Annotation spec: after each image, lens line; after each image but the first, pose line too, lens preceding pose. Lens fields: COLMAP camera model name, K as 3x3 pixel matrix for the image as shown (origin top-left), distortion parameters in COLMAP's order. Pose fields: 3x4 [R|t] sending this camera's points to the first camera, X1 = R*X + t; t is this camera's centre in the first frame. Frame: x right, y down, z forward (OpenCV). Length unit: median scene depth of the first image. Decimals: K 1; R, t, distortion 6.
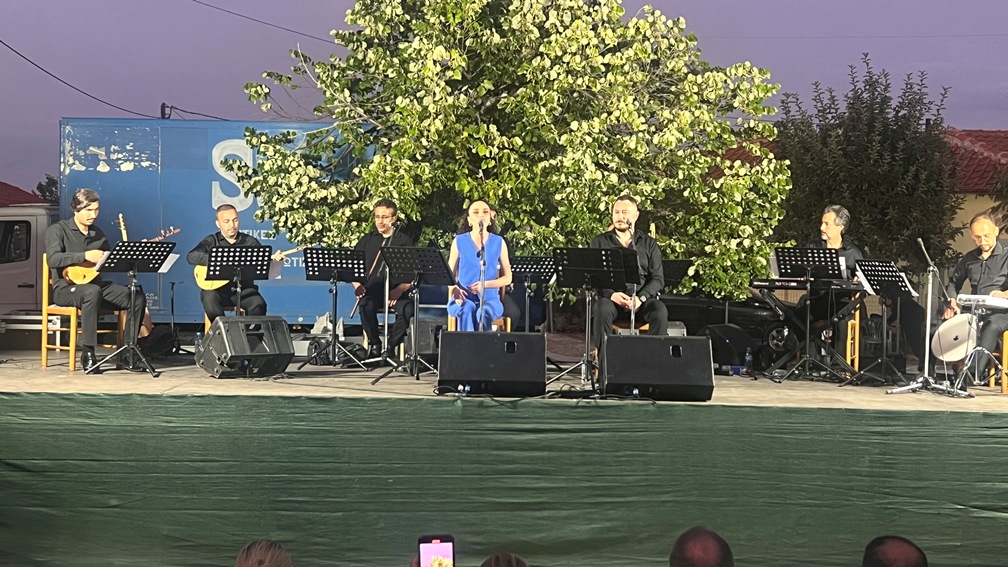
lens RADIAL K [[1404.0, 0, 507.5], [0, 1404.0, 291.1], [0, 0, 1]] dist [0.107786, 0.000000]
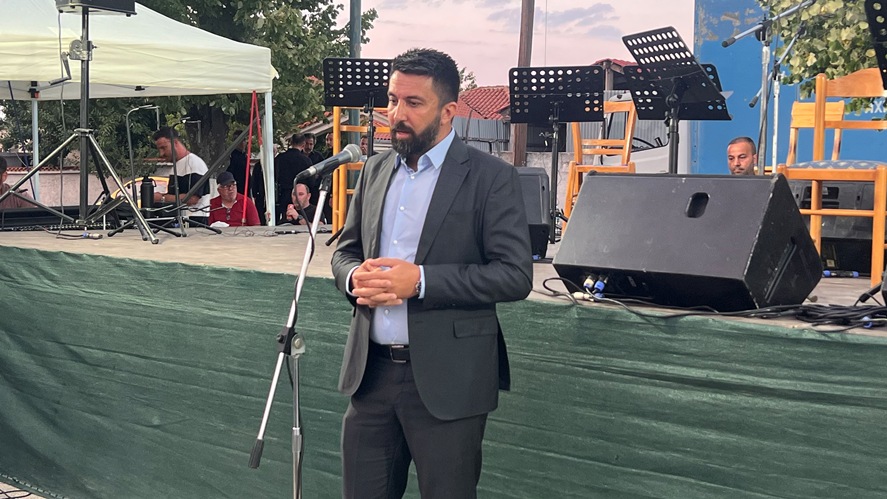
lens RADIAL K [[1260.4, 0, 446.5], [0, 1260.4, 232.0], [0, 0, 1]] dist [0.105921, 0.000000]
pose [[0.732698, 0.025825, -0.680064, 0.237014], [-0.017628, 0.999665, 0.018969, 0.043275], [0.680326, -0.001910, 0.732907, 0.638990]]
